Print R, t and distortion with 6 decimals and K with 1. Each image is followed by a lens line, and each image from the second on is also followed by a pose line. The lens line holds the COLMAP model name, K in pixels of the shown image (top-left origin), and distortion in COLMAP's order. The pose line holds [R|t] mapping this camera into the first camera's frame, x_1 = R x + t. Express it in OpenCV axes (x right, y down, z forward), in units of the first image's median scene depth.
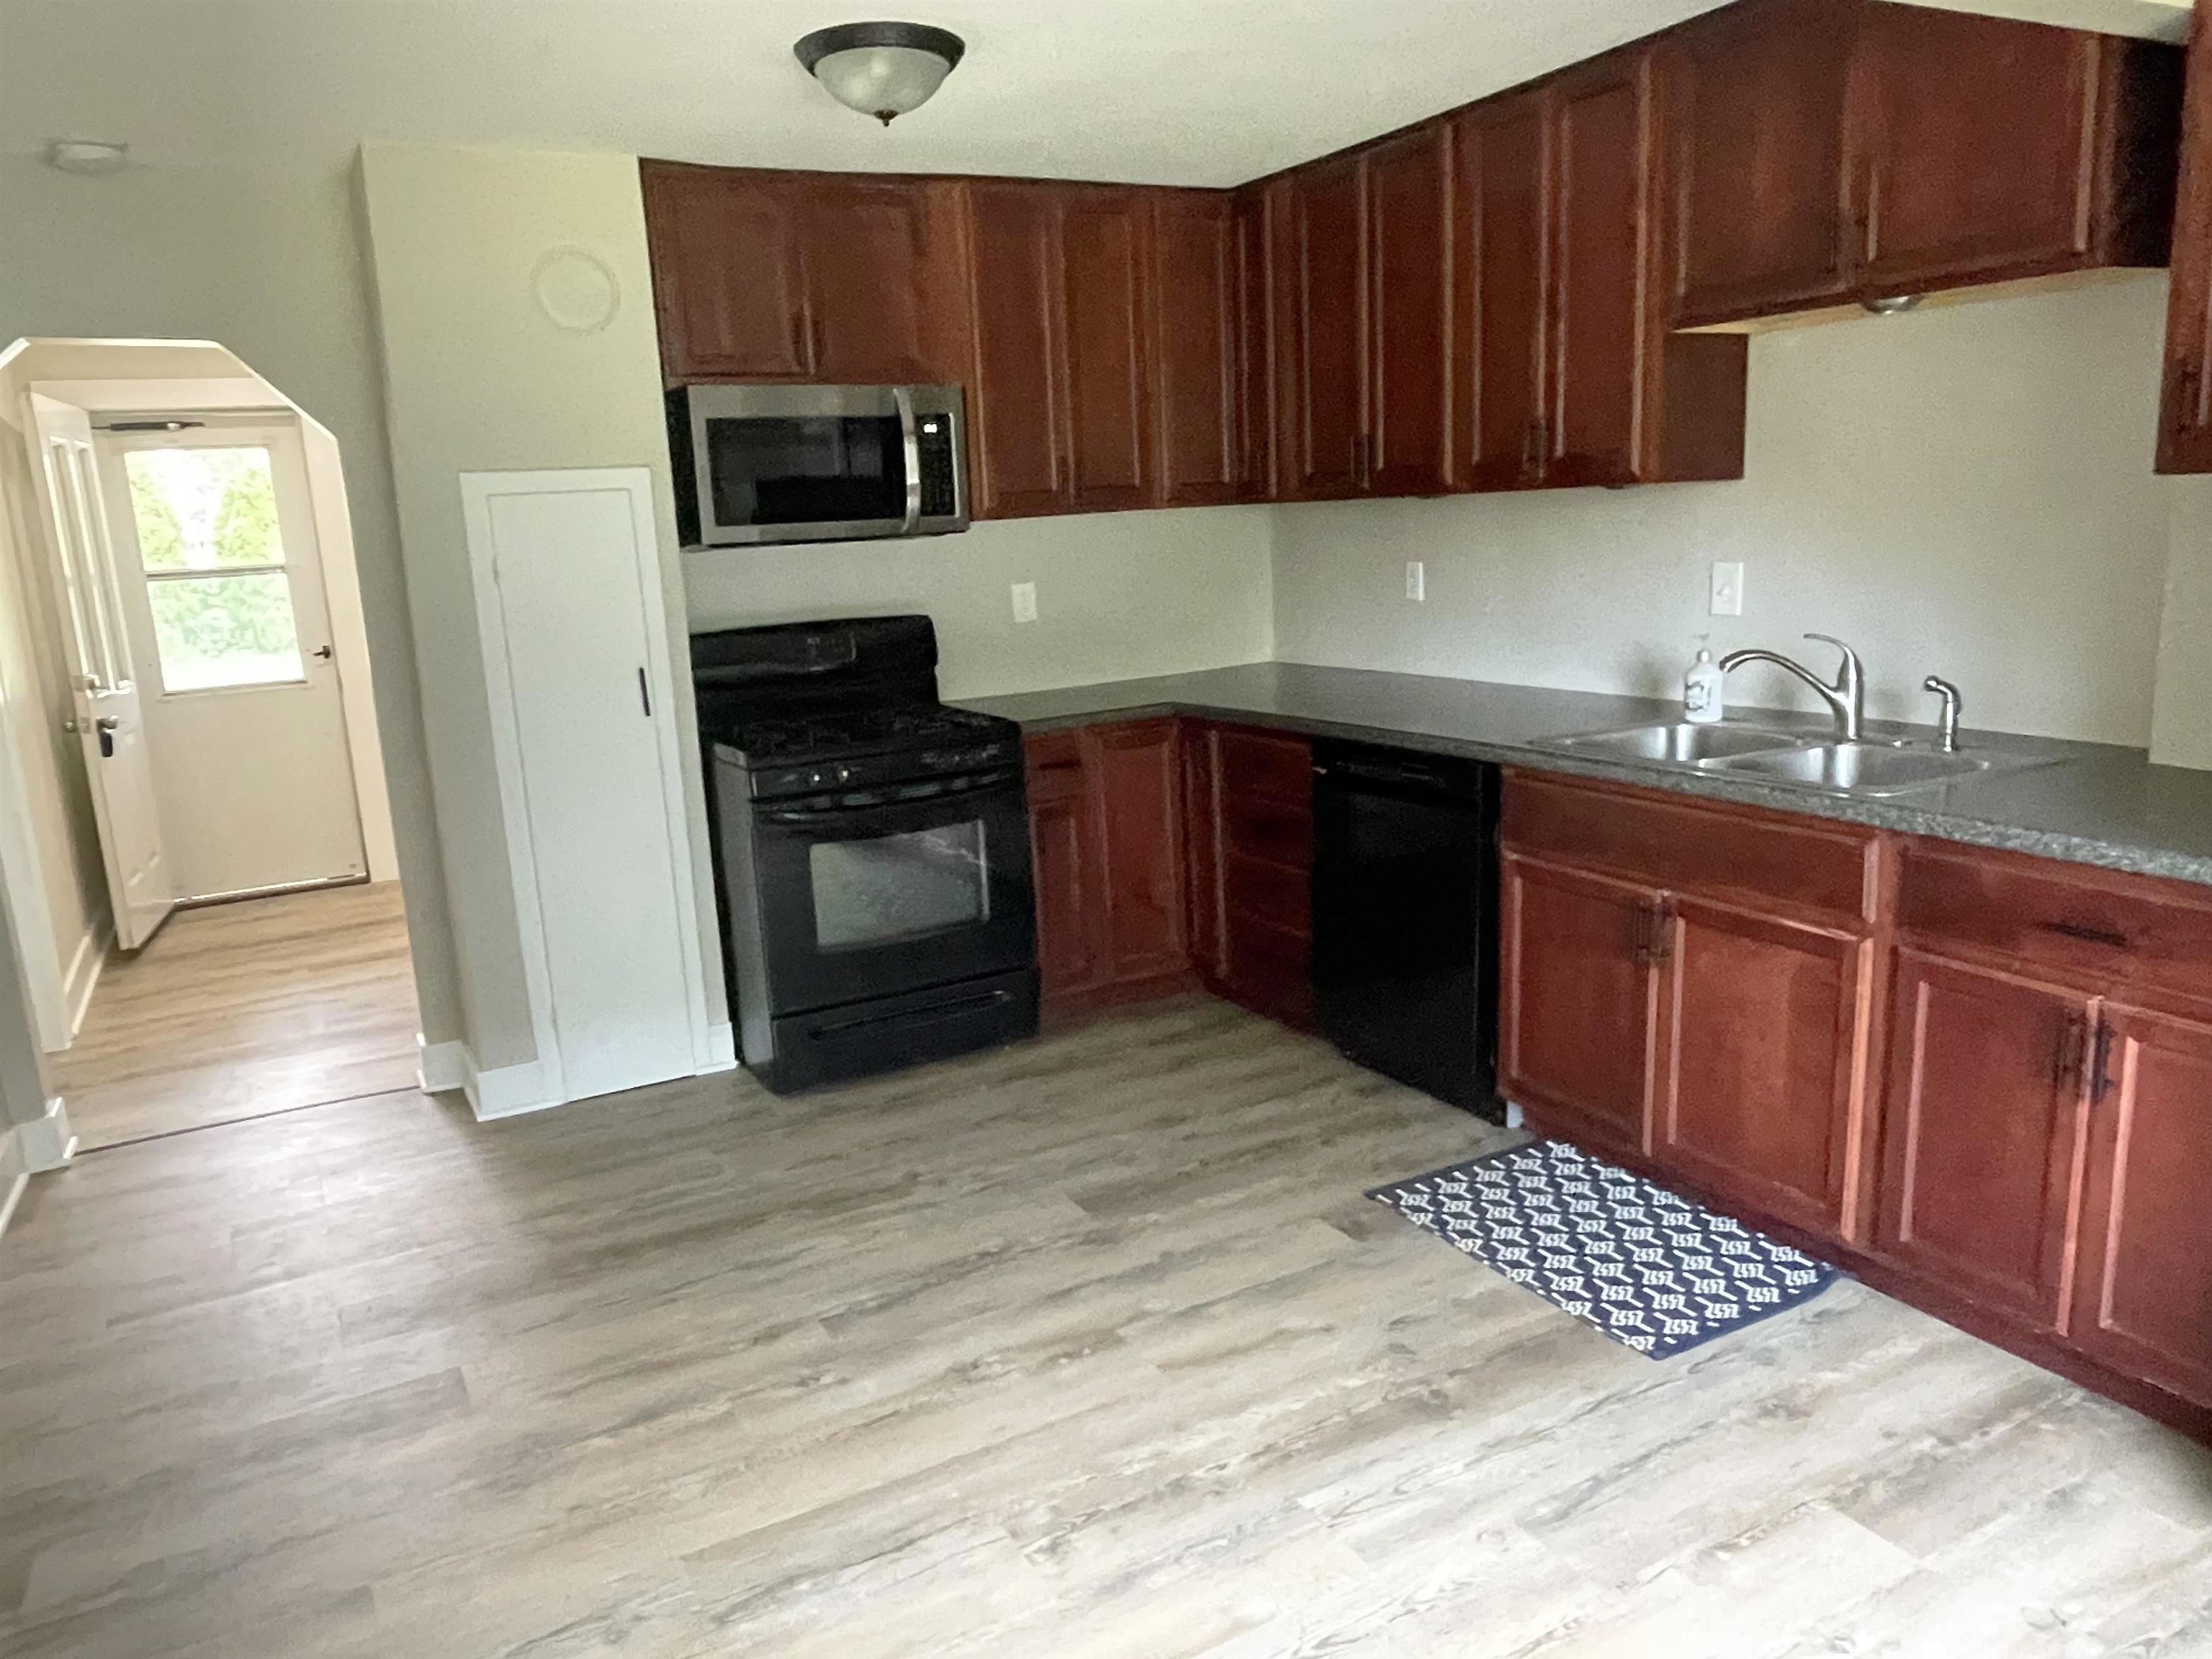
lens RADIAL K [[1516.7, 0, 1095.4], [0, 1516.7, 838.4], [0, 0, 1]] dist [-0.003019, -0.005761]
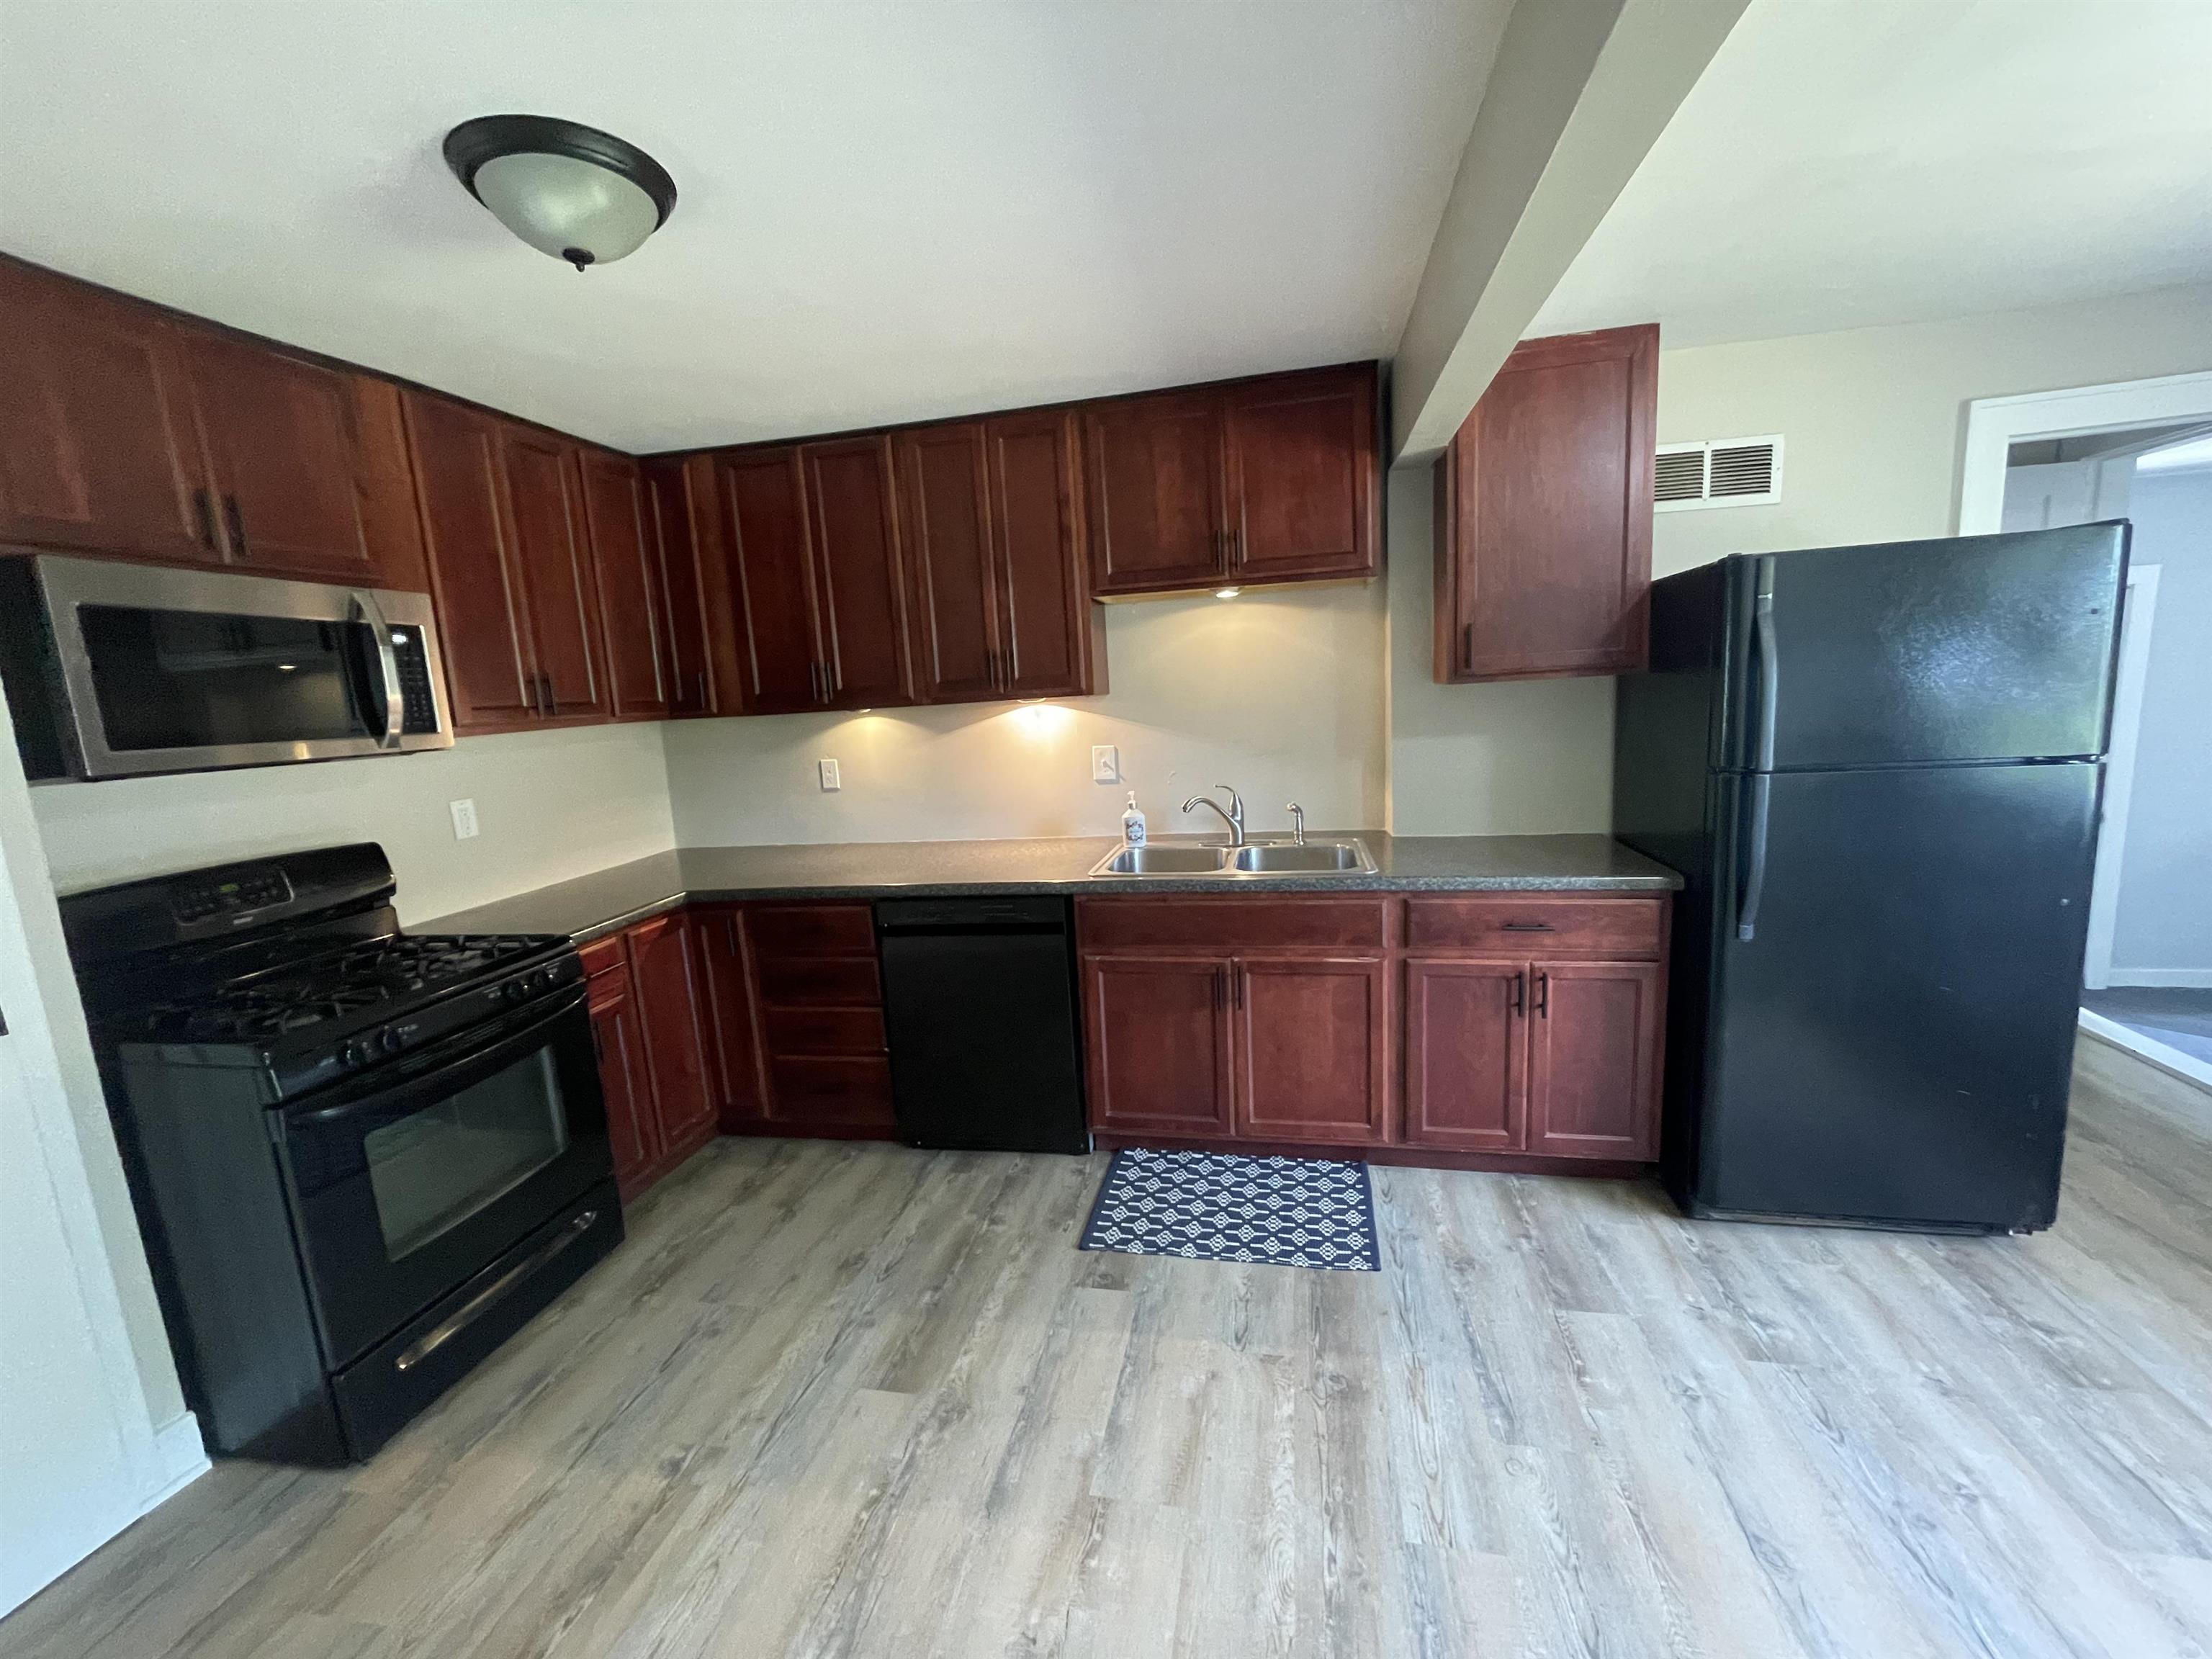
lens RADIAL K [[889.3, 0, 1107.0], [0, 889.3, 836.9], [0, 0, 1]] dist [-0.002361, -0.000290]
pose [[0.645904, -0.111276, 0.755266, -0.337636], [0.185363, 0.982574, -0.013757, -0.088956], [-0.740573, 0.148884, 0.655274, 0.471523]]
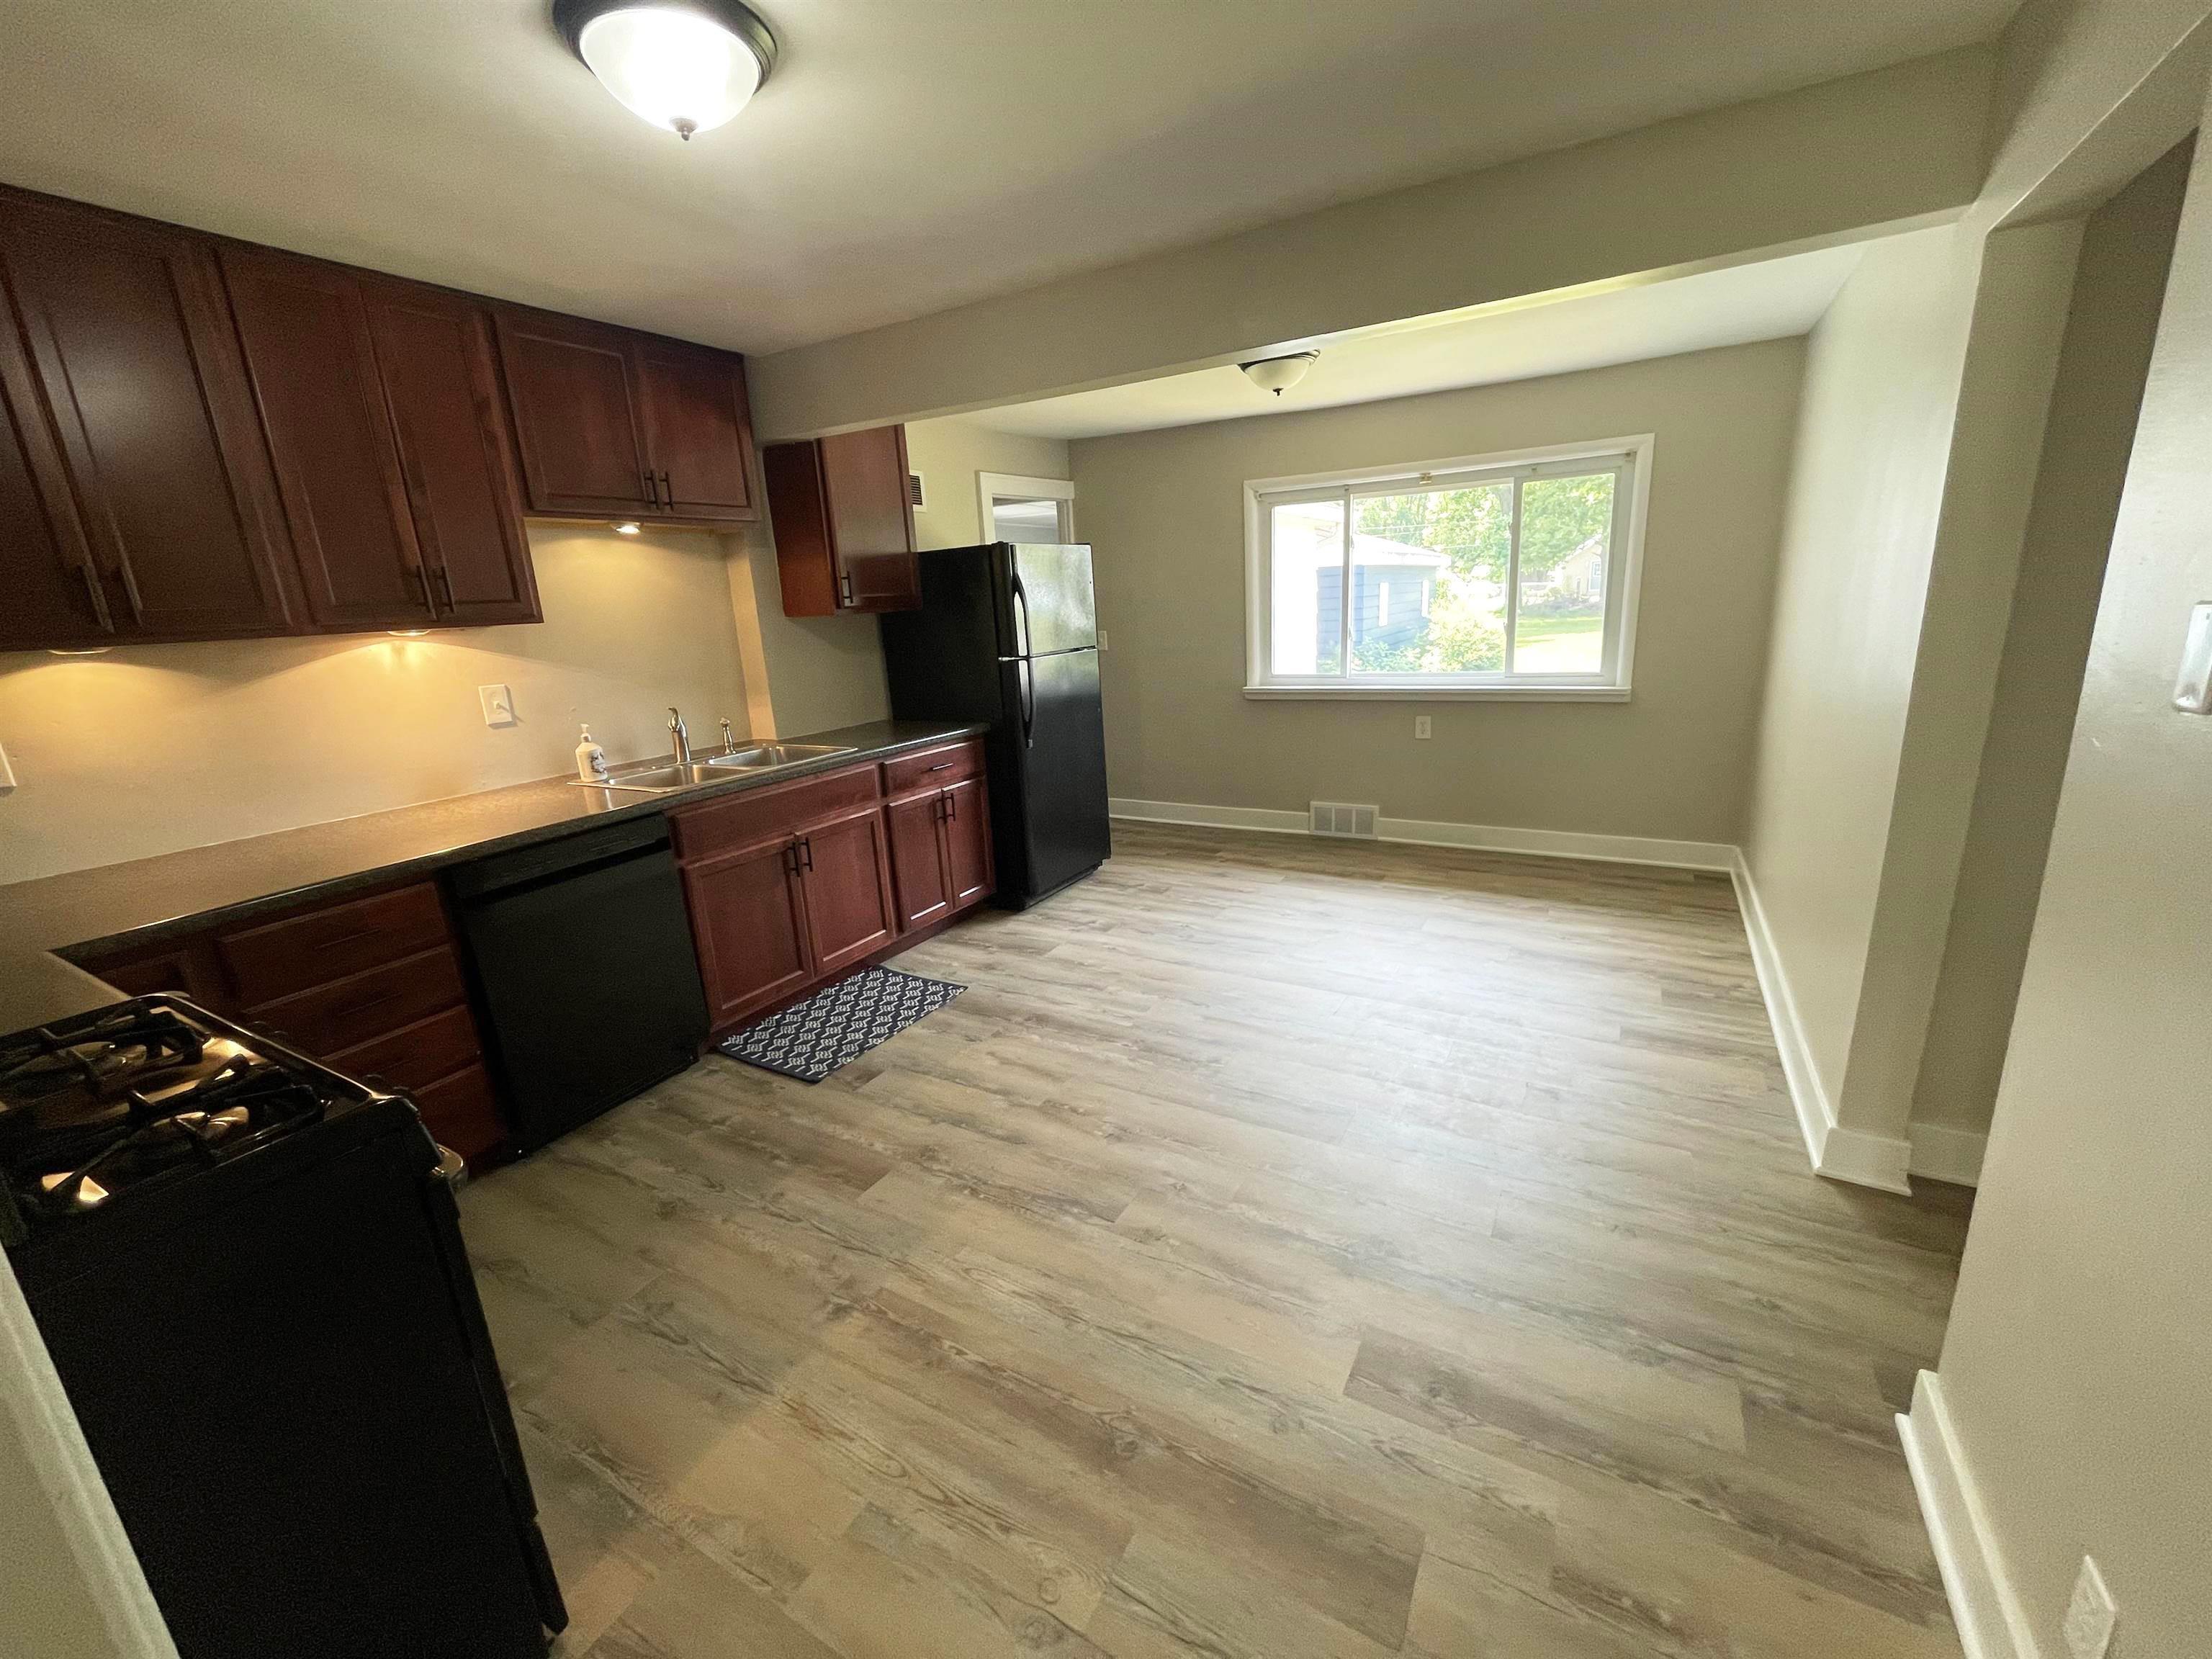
lens RADIAL K [[889.3, 0, 1110.4], [0, 889.3, 821.2], [0, 0, 1]] dist [-0.002361, -0.000290]
pose [[-0.521649, -0.133756, 0.842610, -0.698024], [0.254292, 0.918368, 0.303210, -0.198931], [-0.814382, 0.372438, -0.445052, 1.103120]]
